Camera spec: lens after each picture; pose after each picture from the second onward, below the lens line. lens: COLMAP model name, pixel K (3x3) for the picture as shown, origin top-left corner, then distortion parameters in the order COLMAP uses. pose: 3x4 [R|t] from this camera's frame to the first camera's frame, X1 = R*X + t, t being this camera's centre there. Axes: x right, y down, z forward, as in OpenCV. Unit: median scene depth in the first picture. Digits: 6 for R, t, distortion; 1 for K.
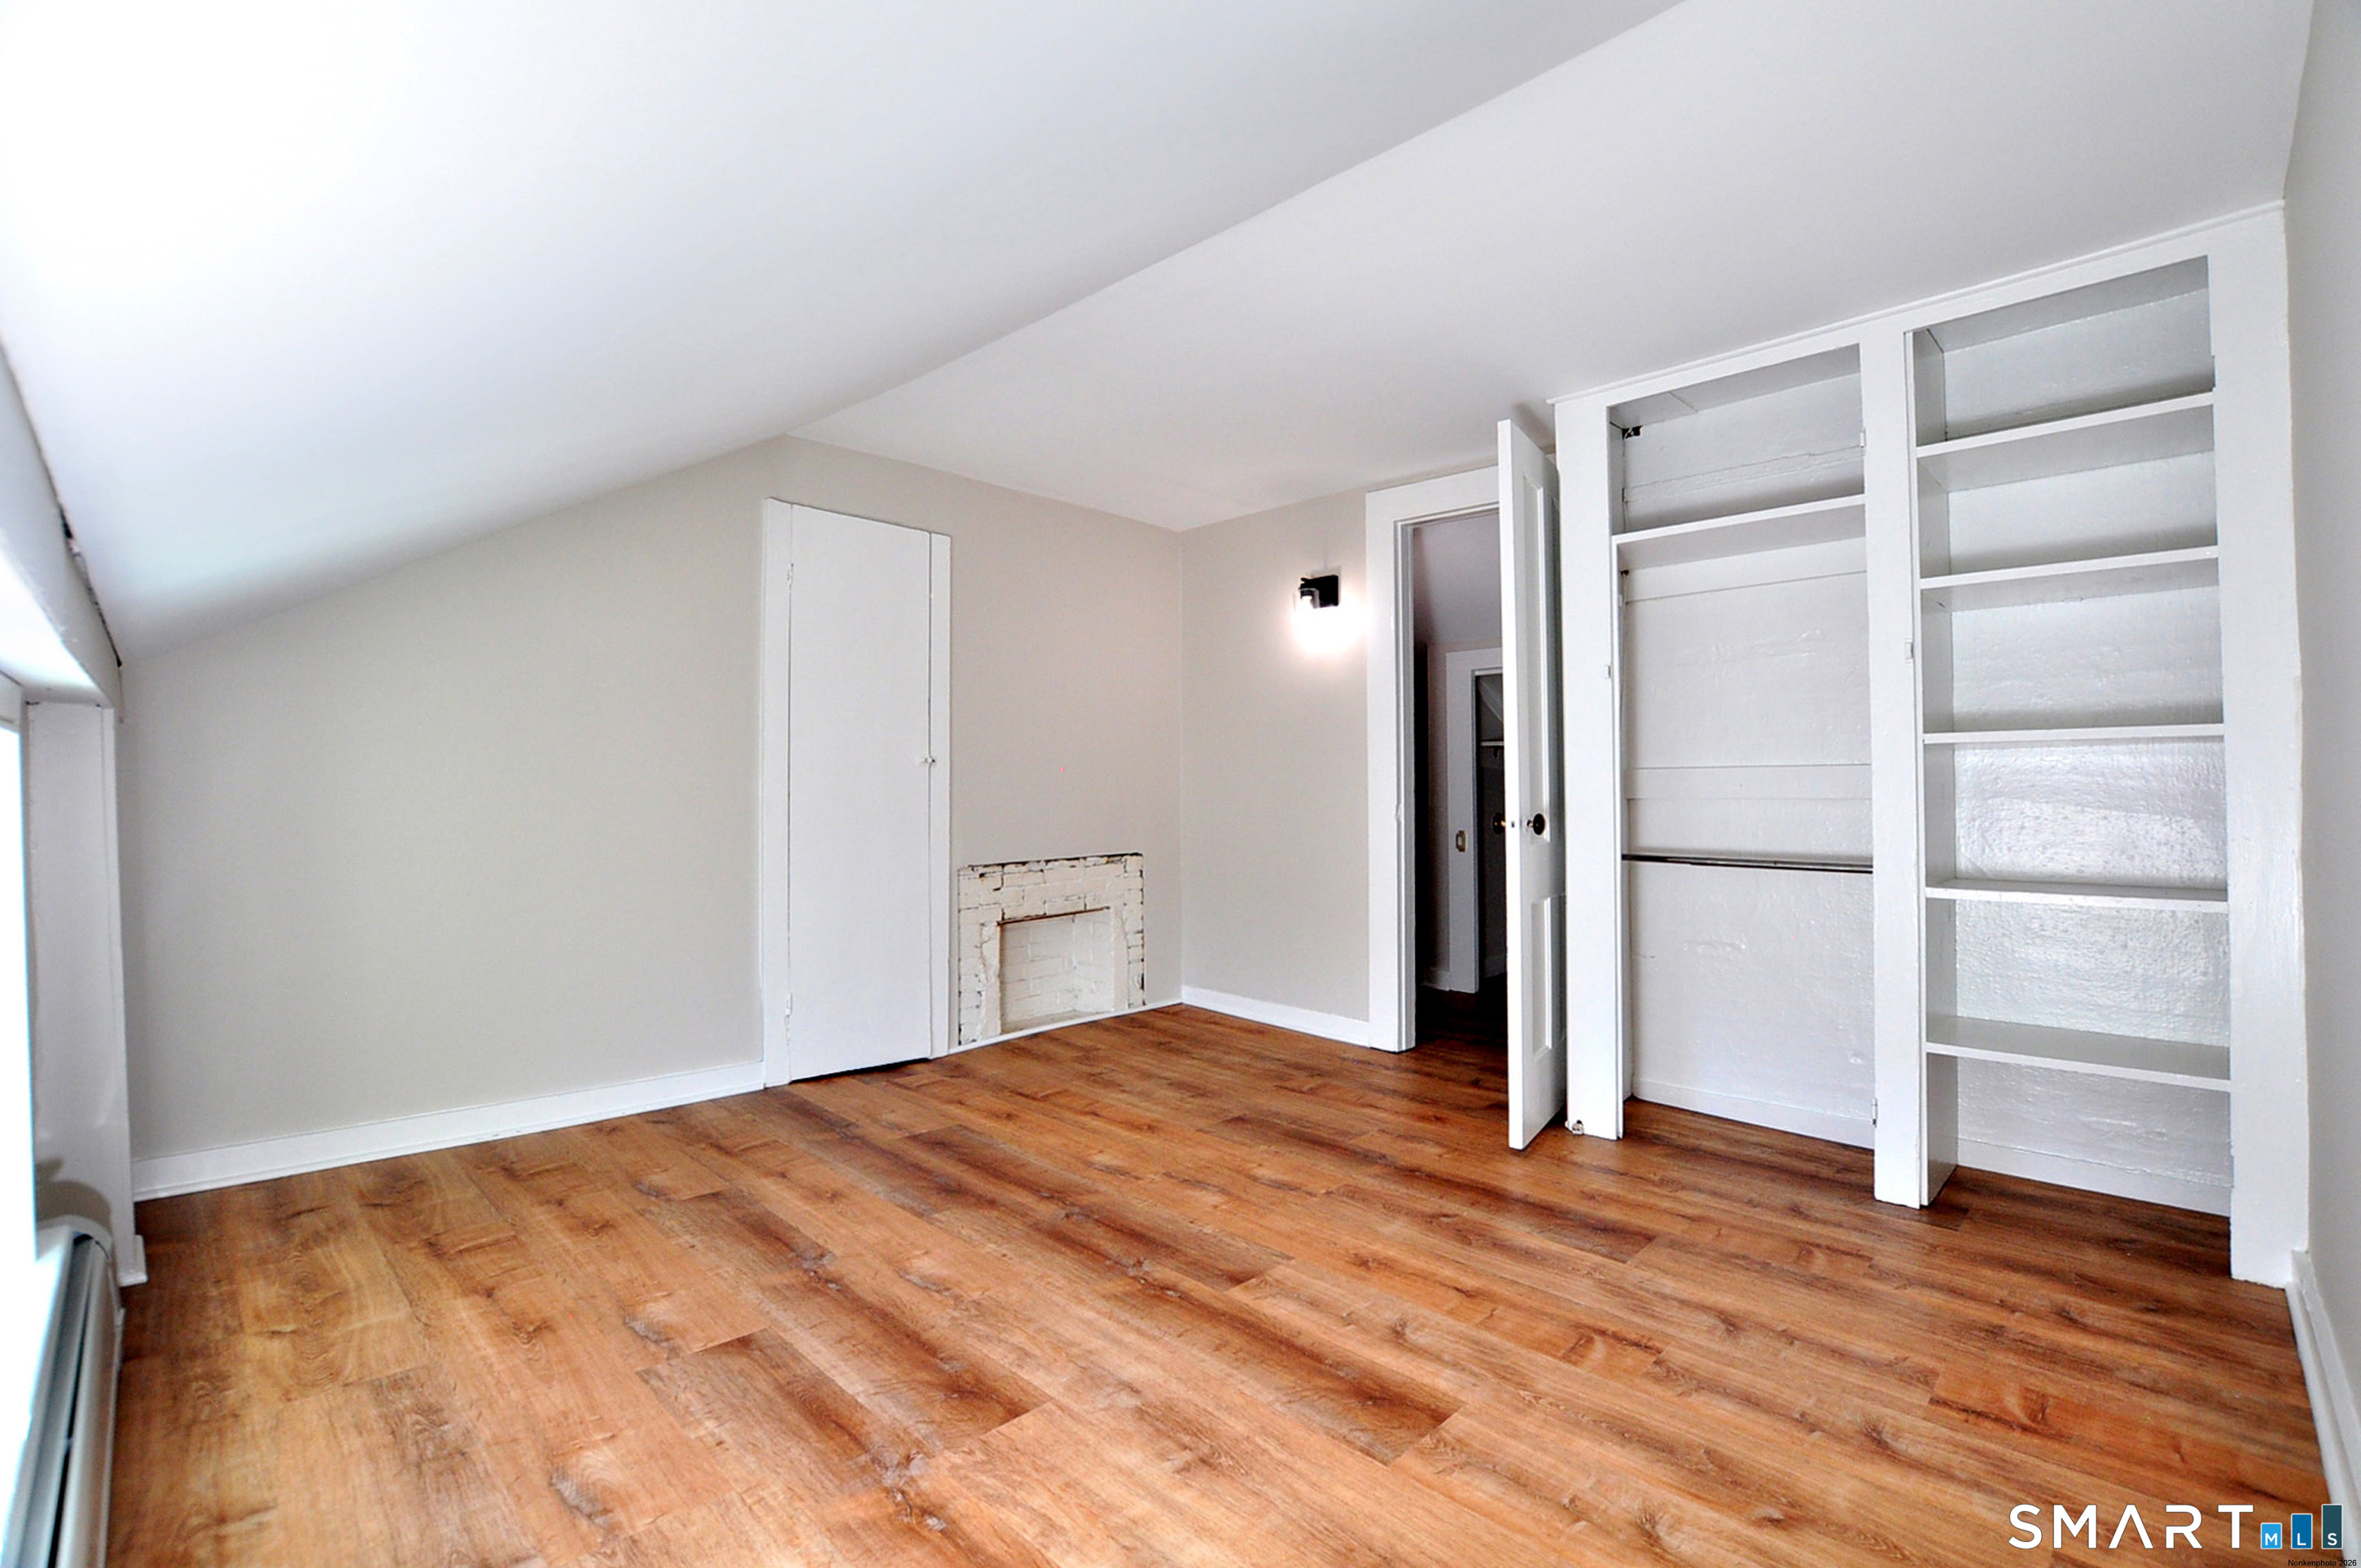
lens RADIAL K [[1032.8, 0, 1188.5], [0, 1032.8, 792.2], [0, 0, 1]] dist [-0.032507, 0.001366]
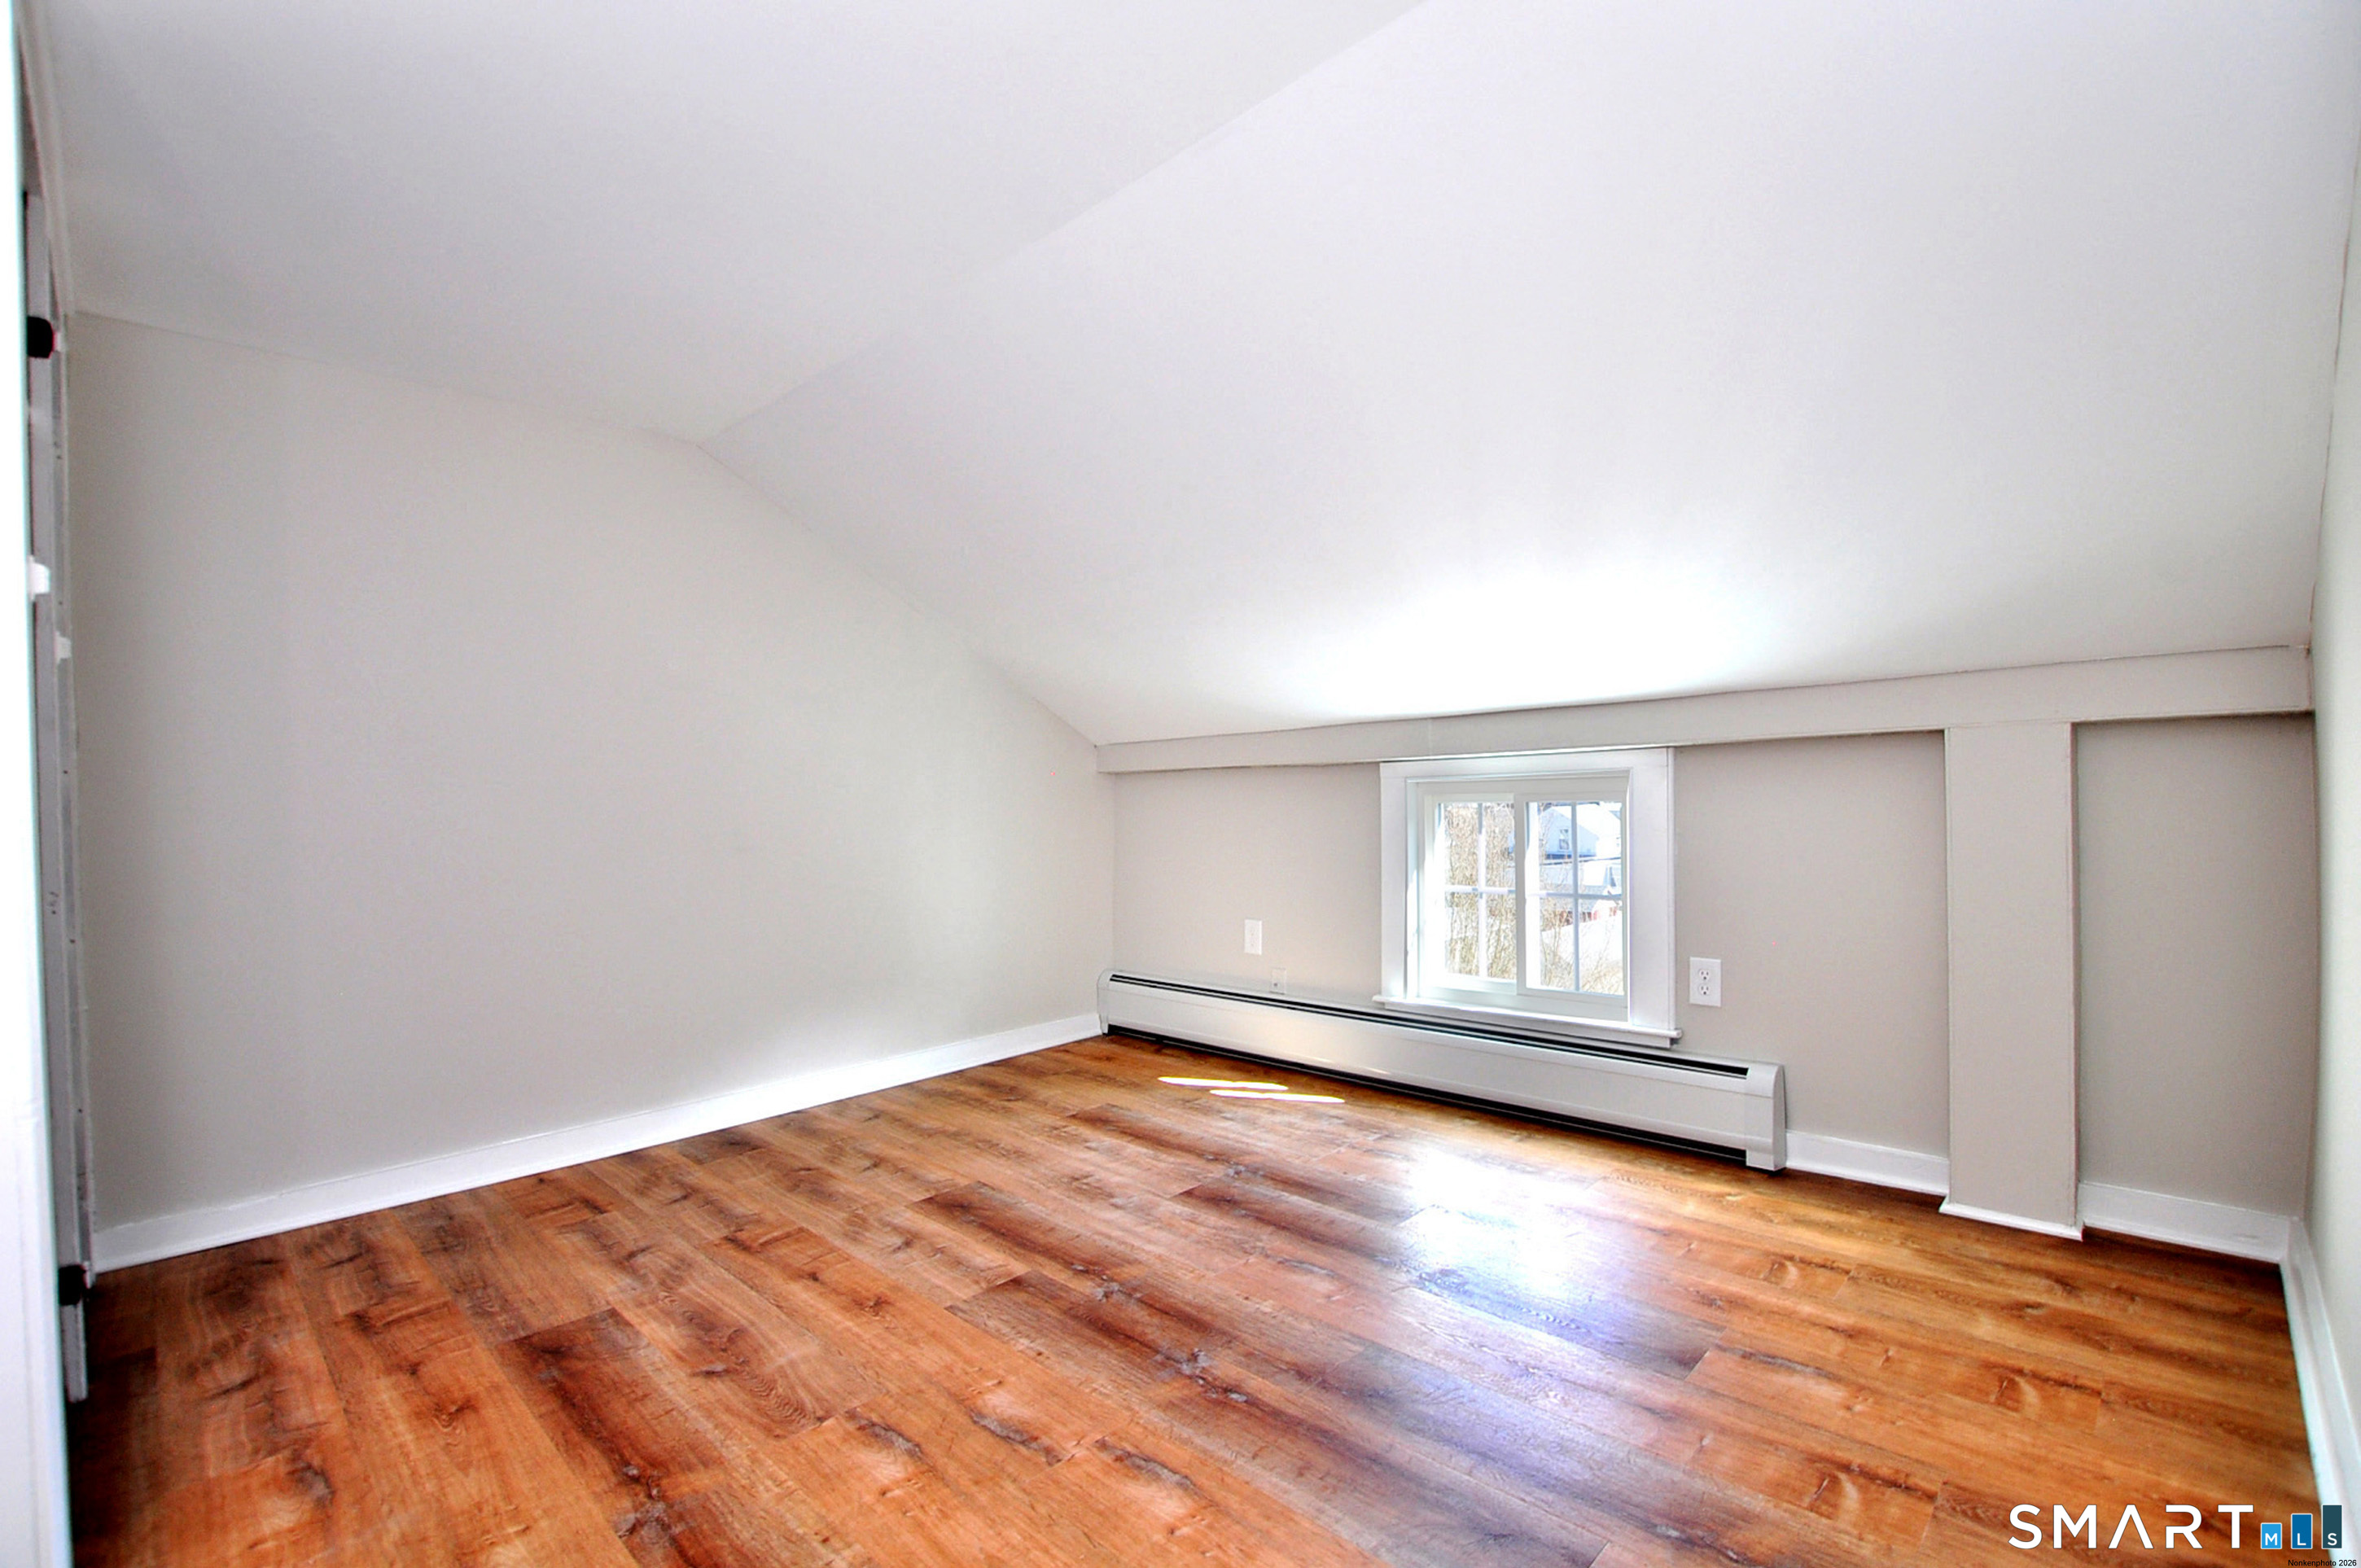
lens RADIAL K [[1032.8, 0, 1188.5], [0, 1032.8, 792.2], [0, 0, 1]] dist [-0.032507, 0.001366]
pose [[-0.999825, 0.015975, -0.009750, -0.135992], [0.016027, 0.999858, -0.005274, -0.022068], [0.009664, -0.005429, -0.999939, 2.168317]]
